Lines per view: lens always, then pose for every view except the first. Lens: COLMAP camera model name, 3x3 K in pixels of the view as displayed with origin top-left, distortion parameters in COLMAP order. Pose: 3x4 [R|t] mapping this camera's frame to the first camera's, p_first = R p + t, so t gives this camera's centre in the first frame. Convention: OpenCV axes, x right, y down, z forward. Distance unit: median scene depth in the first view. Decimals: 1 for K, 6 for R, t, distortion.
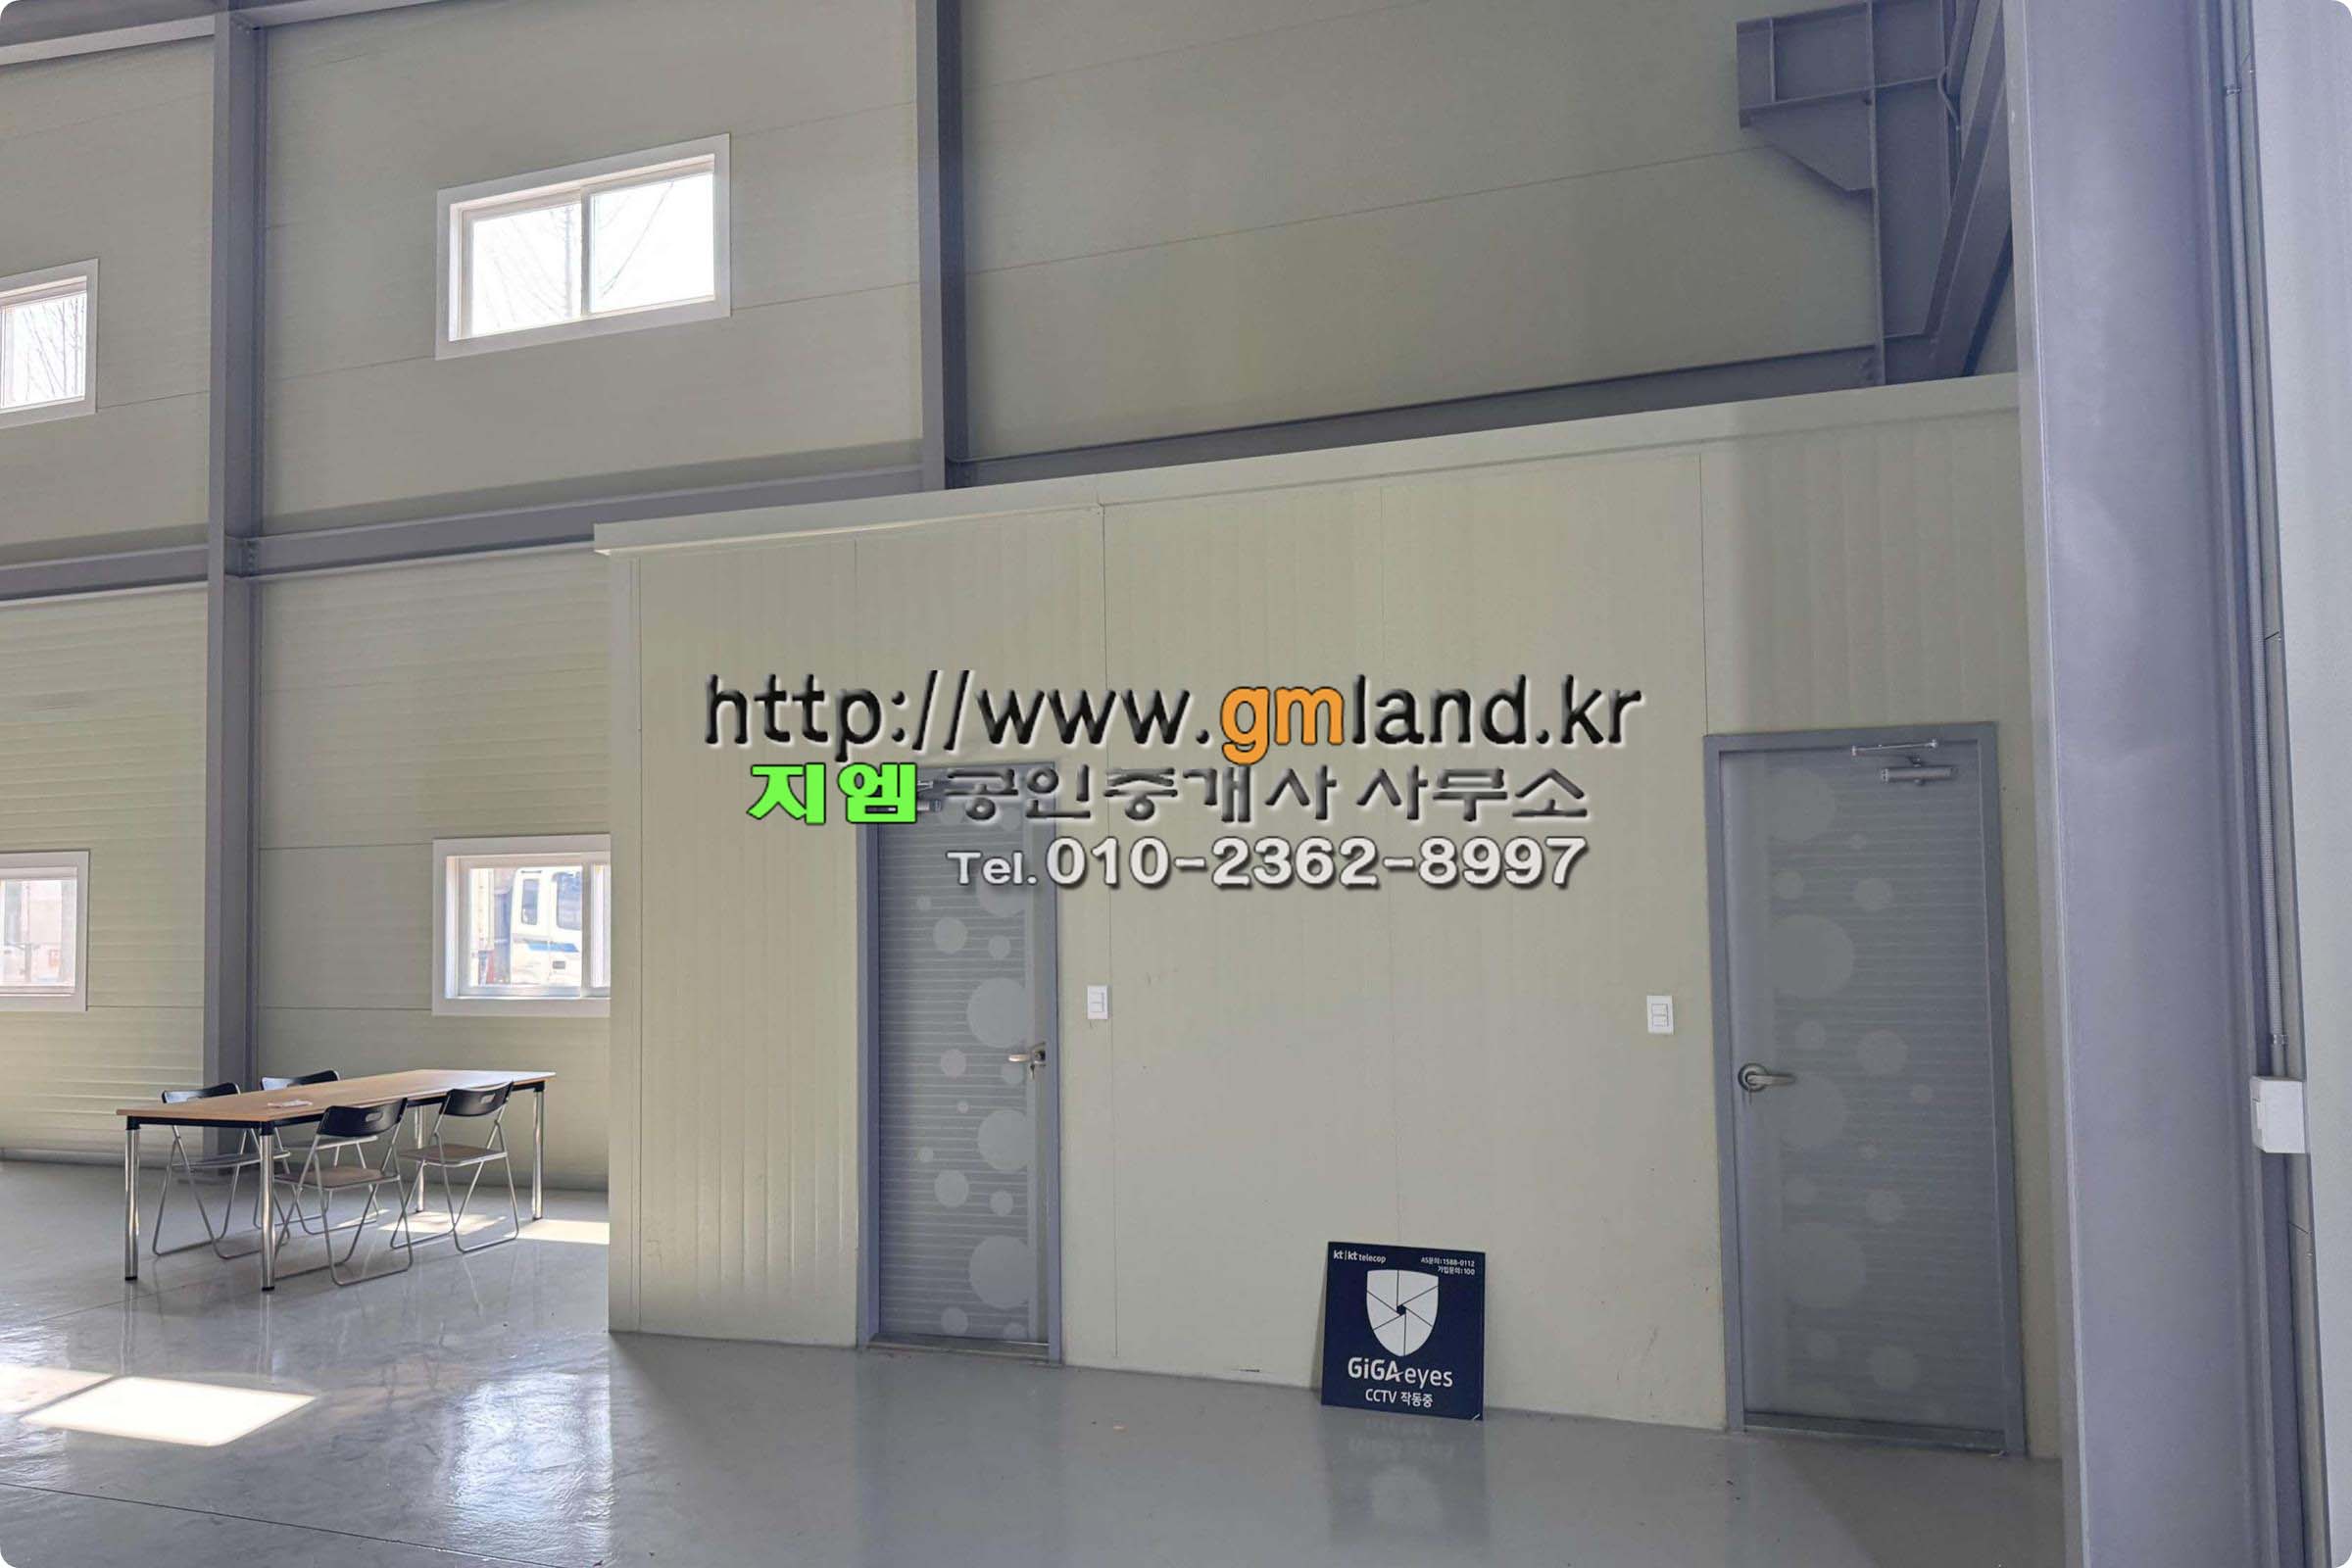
lens RADIAL K [[1709.9, 0, 1137.5], [0, 1709.9, 817.2], [0, 0, 1]] dist [0.003810, -0.005368]
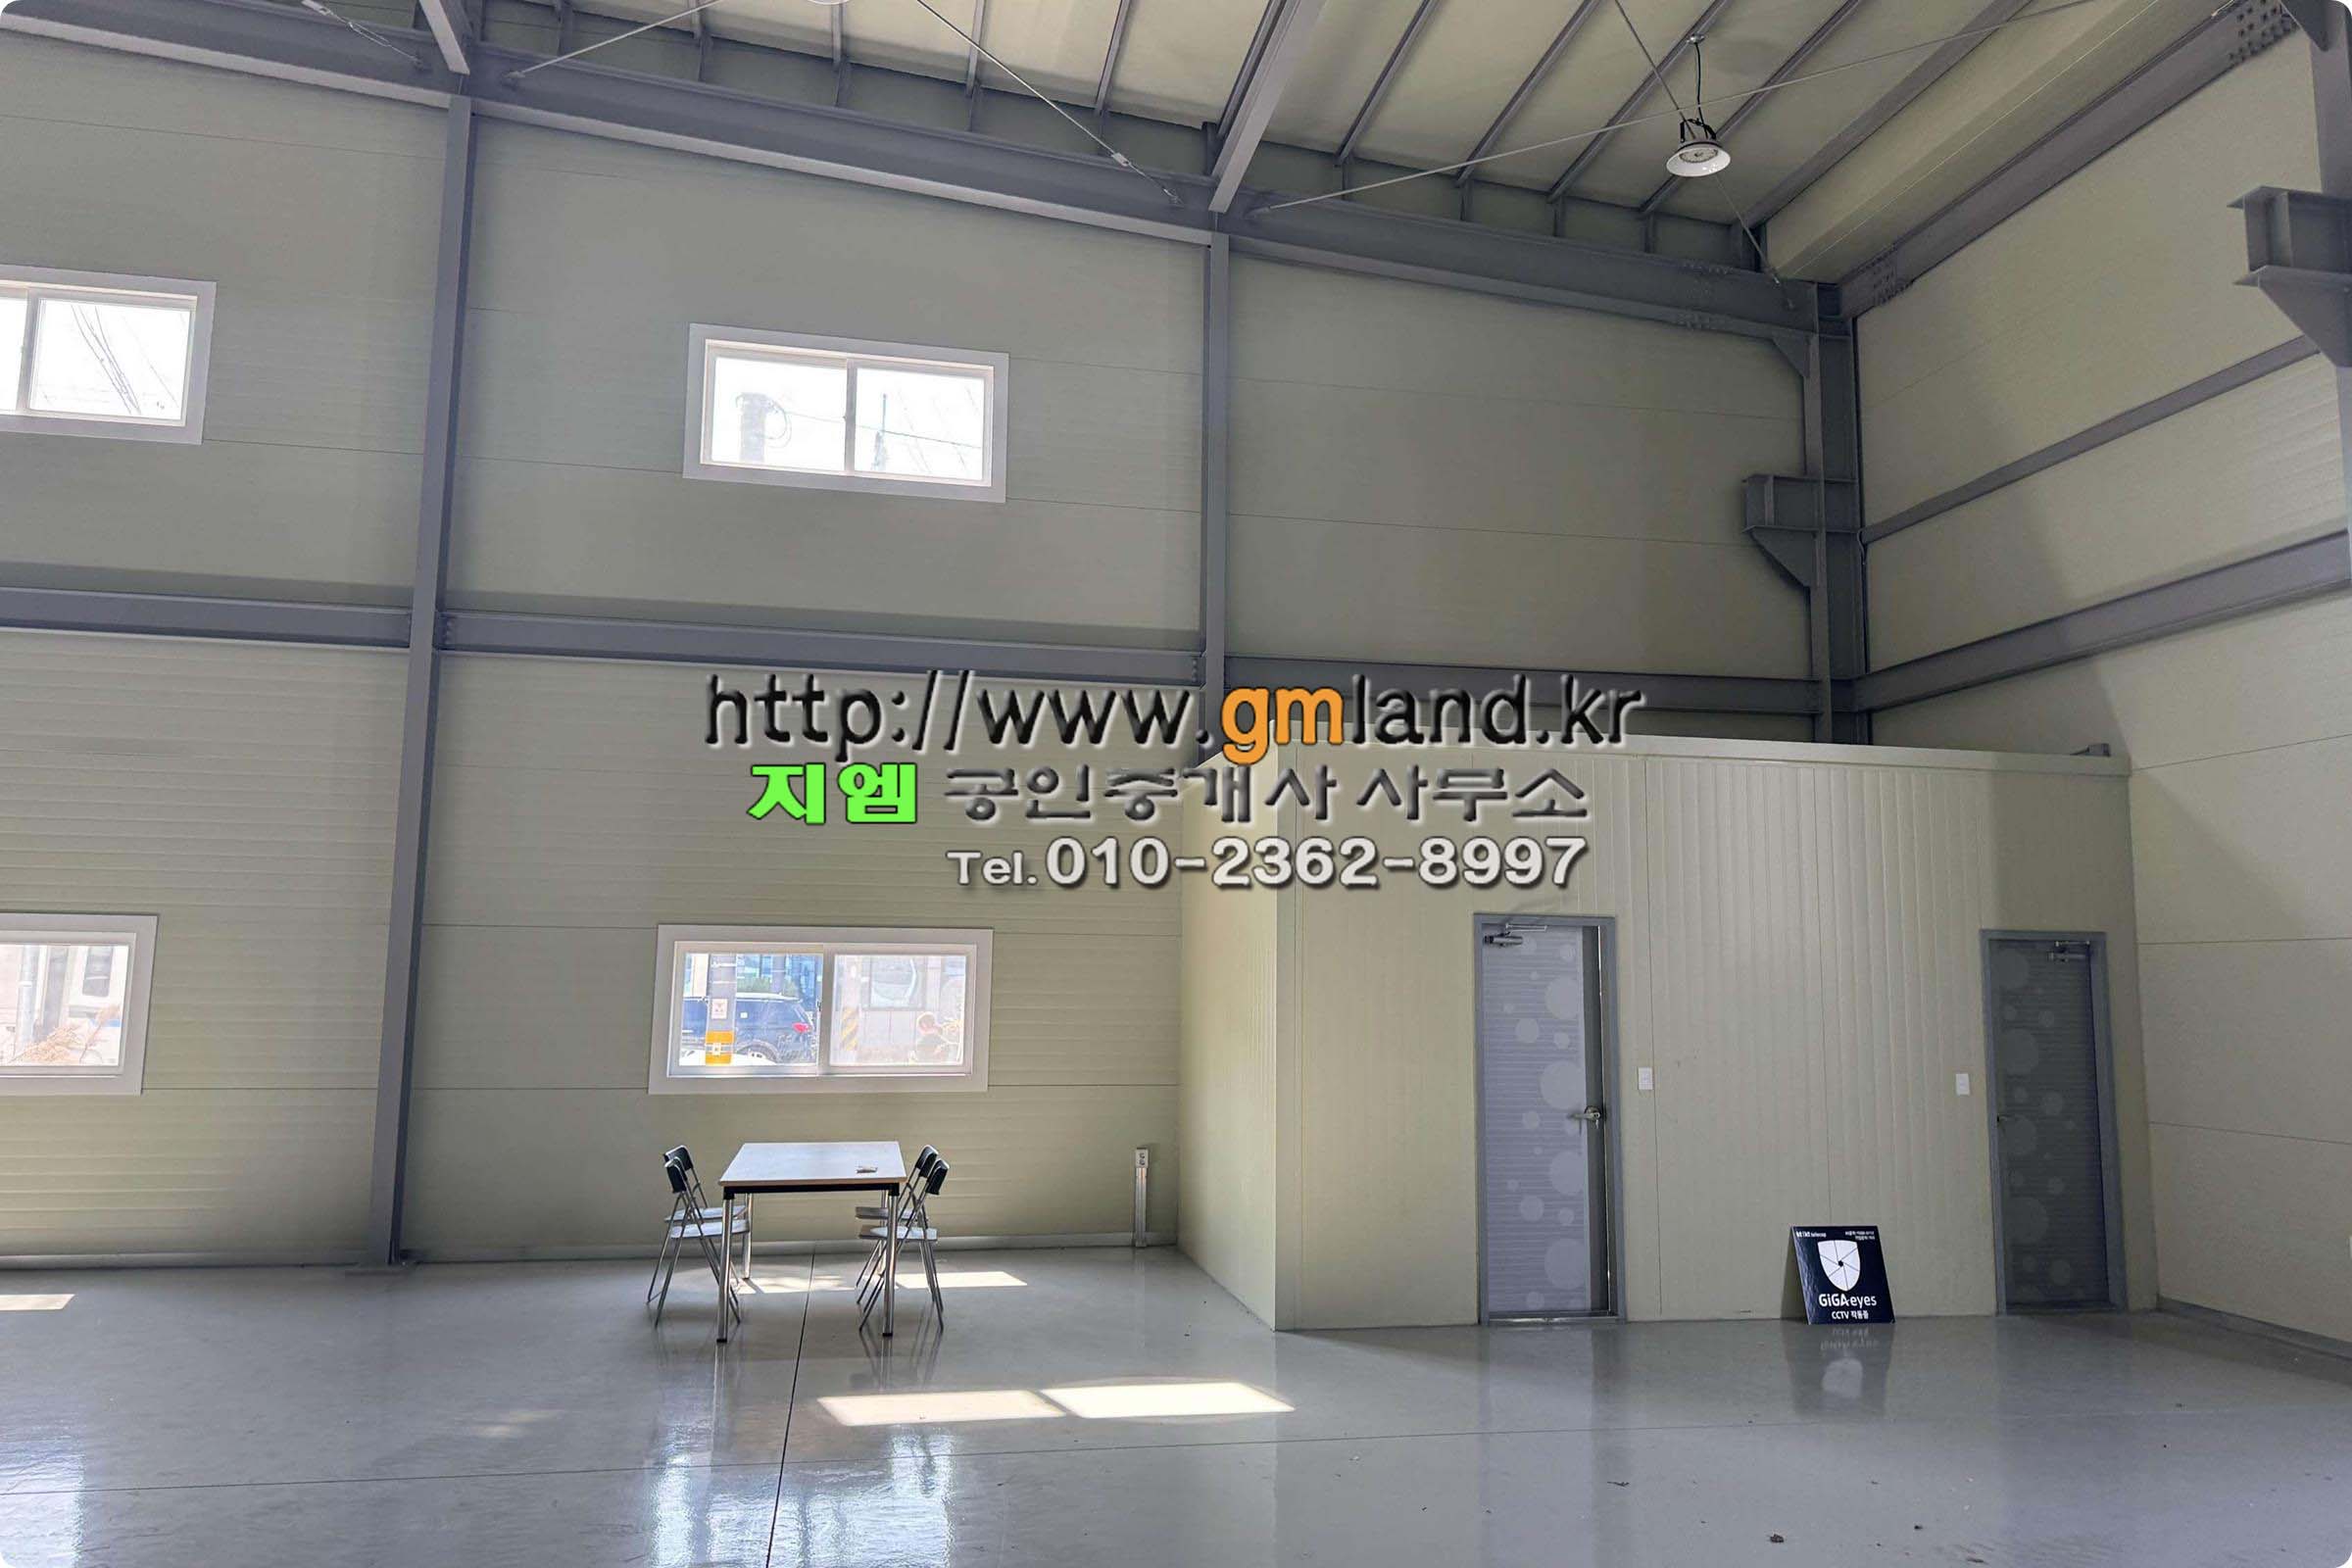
lens RADIAL K [[1641.5, 0, 1175.2], [0, 1641.5, 813.8], [0, 0, 1]] dist [0.004307, -0.027463]
pose [[0.851084, 0.088813, 0.517463, -0.789426], [-0.052736, 0.995065, -0.084047, 0.012892], [-0.522374, 0.044242, 0.851568, -0.026704]]
